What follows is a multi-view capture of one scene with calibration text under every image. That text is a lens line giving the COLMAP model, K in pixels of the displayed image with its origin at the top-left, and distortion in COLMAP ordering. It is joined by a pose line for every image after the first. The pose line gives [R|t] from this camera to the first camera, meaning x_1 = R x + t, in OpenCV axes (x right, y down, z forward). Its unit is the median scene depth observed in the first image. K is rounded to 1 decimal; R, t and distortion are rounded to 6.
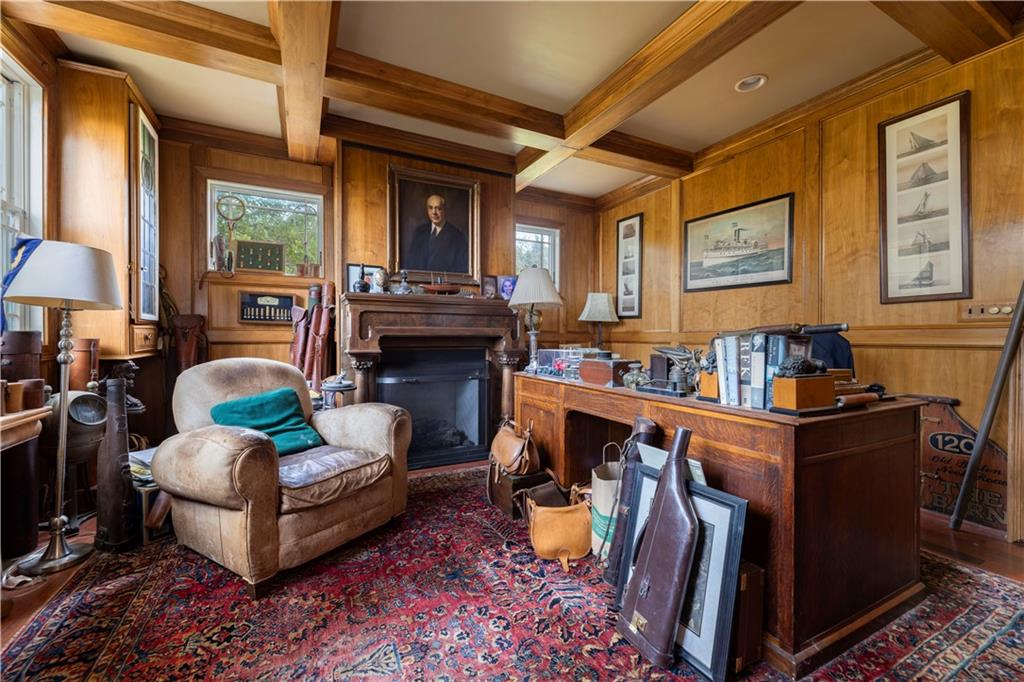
lens RADIAL K [[408.8, 0, 508.9], [0, 408.8, 341.0], [0, 0, 1]] dist [-0.000591, -0.000413]
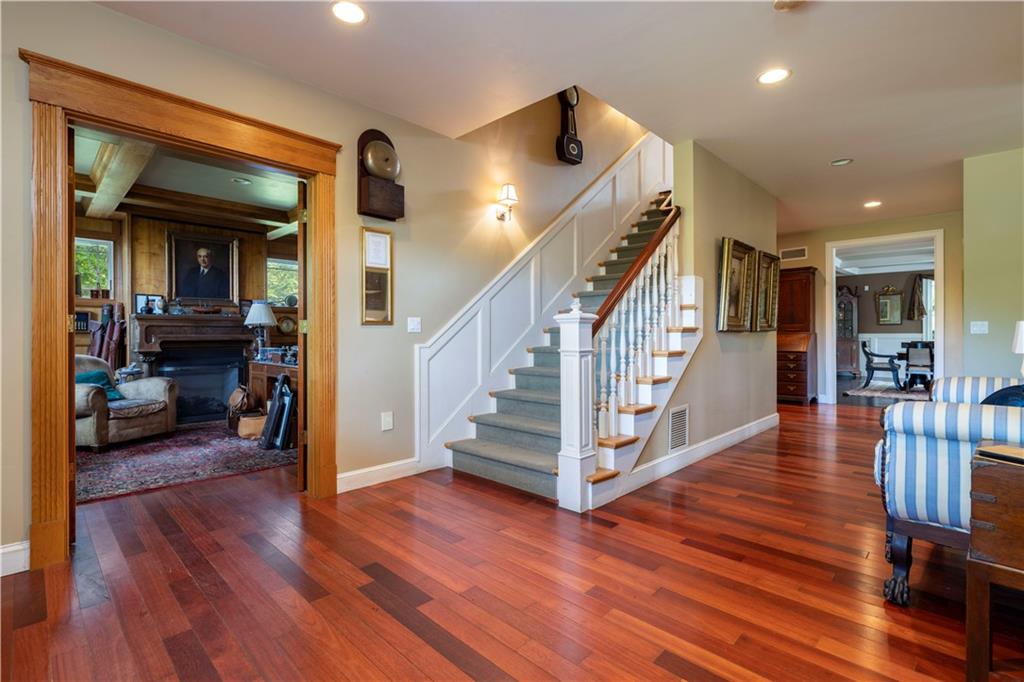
lens RADIAL K [[475.0, 0, 512.4], [0, 475.0, 336.0], [0, 0, 1]] dist [-0.004415, -0.000494]
pose [[0.947210, -0.005209, 0.320571, 0.370194], [0.007863, 0.999945, -0.006988, -0.007076], [-0.320517, 0.009140, 0.947199, -1.123793]]
